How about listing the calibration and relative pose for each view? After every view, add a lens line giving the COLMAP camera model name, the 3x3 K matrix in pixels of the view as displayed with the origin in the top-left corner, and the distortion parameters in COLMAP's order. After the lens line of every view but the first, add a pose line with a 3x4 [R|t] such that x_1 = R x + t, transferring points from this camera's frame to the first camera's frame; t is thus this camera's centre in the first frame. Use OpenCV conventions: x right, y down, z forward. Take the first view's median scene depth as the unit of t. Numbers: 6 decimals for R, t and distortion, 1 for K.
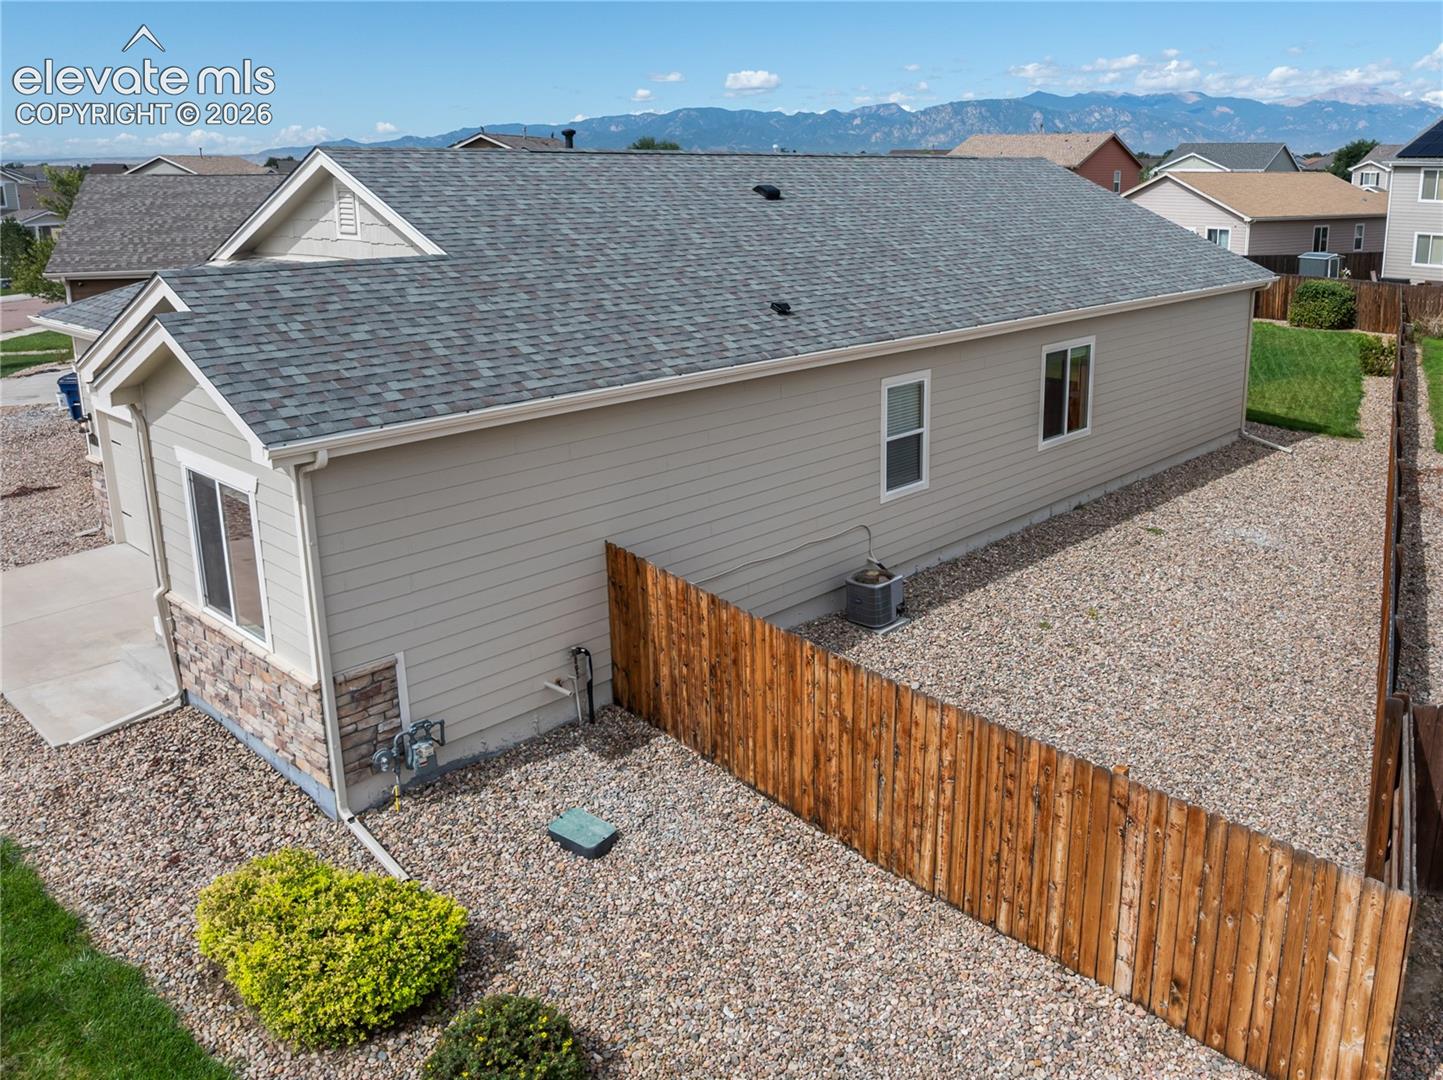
lens RADIAL K [[1168.5, 0, 848.8], [0, 1168.5, 452.1], [0, 0, 1]] dist [-0.005731, -0.074625]
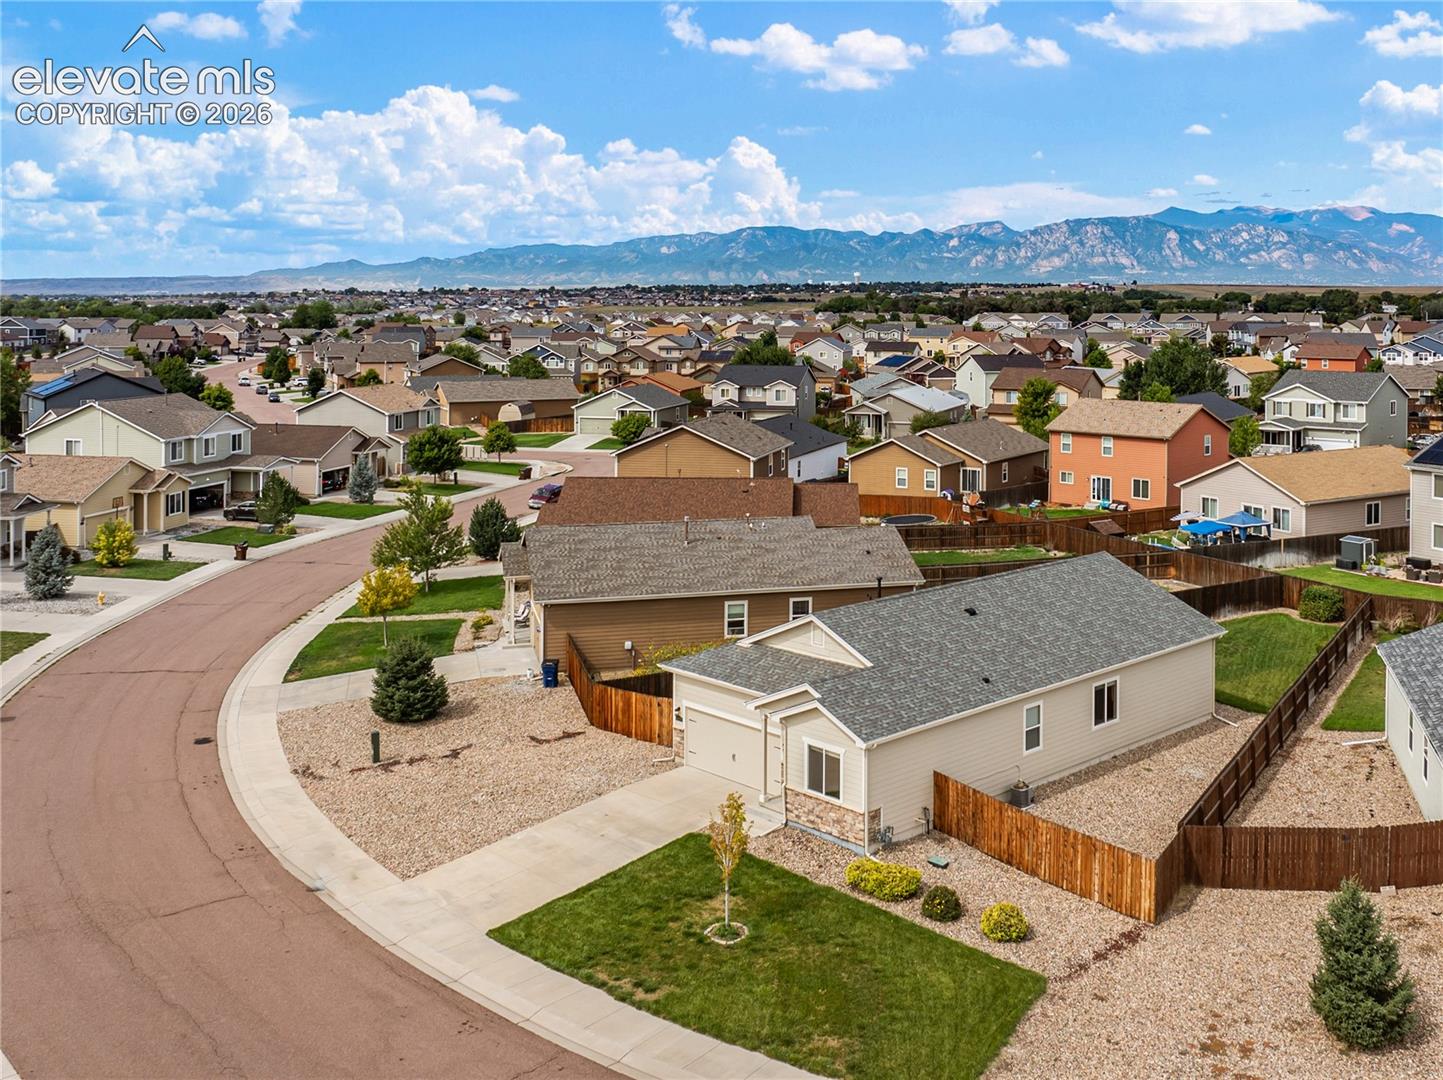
lens RADIAL K [[1453.6, 0, 850.6], [0, 1453.6, 297.1], [0, 0, 1]] dist [-0.016100, -0.040572]
pose [[0.997966, 0.003481, -0.063647, -0.192385], [-0.018336, 0.971979, -0.234349, -0.231004], [0.061048, 0.235040, 0.970067, -2.950454]]
